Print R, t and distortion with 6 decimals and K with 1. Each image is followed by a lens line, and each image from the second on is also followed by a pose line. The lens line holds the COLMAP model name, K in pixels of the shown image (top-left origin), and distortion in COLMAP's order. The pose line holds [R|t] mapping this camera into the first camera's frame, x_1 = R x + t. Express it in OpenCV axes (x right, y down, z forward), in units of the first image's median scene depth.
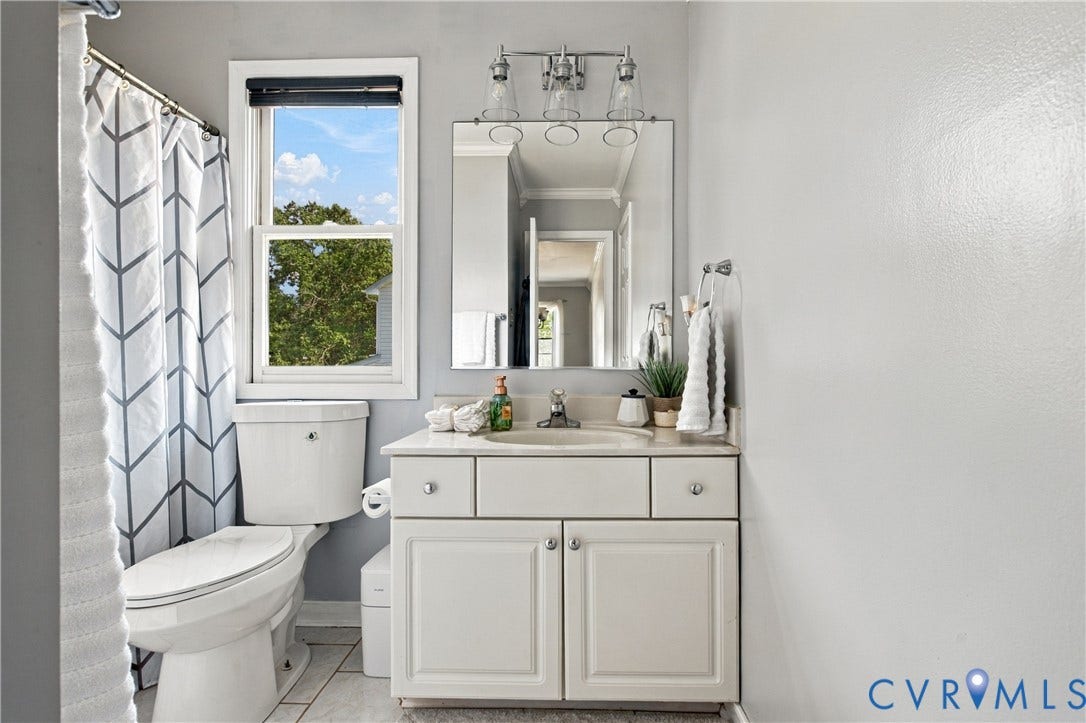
lens RADIAL K [[514.4, 0, 580.6], [0, 514.4, 362.8], [0, 0, 1]] dist [-0.001029, -0.000316]
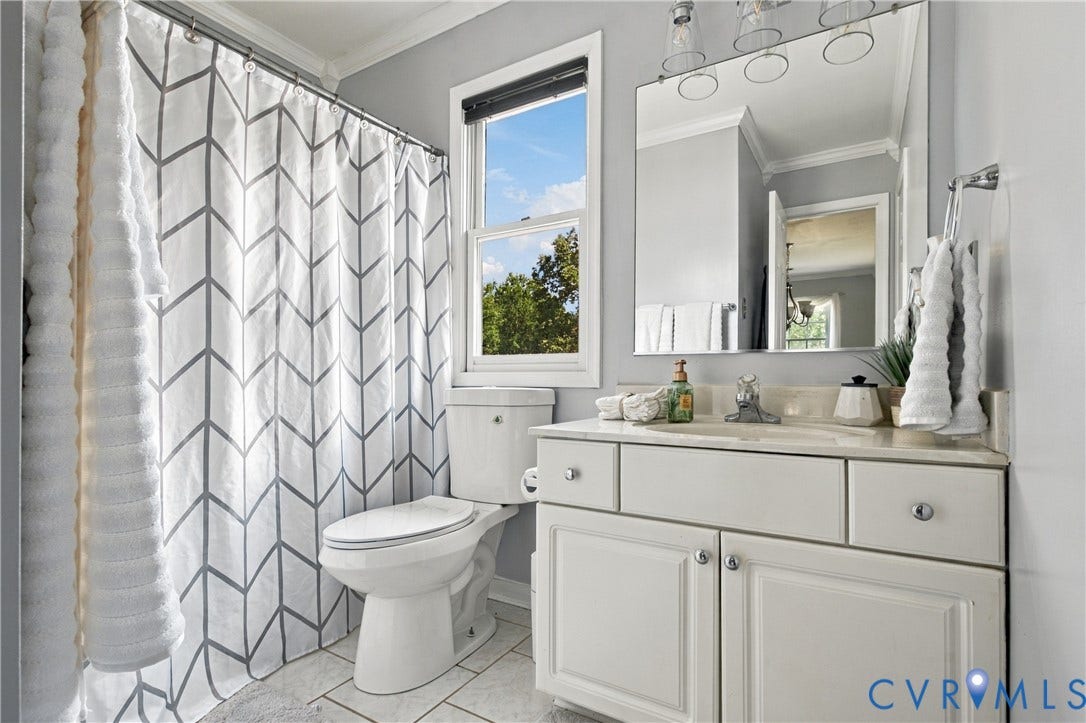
lens RADIAL K [[536.9, 0, 542.4], [0, 536.9, 367.1], [0, 0, 1]] dist [-0.001162, -0.000502]
pose [[0.858308, -0.008578, -0.513063, 0.116005], [0.007667, 0.999963, -0.003893, 0.041437], [0.513078, -0.000592, 0.858342, 0.110414]]
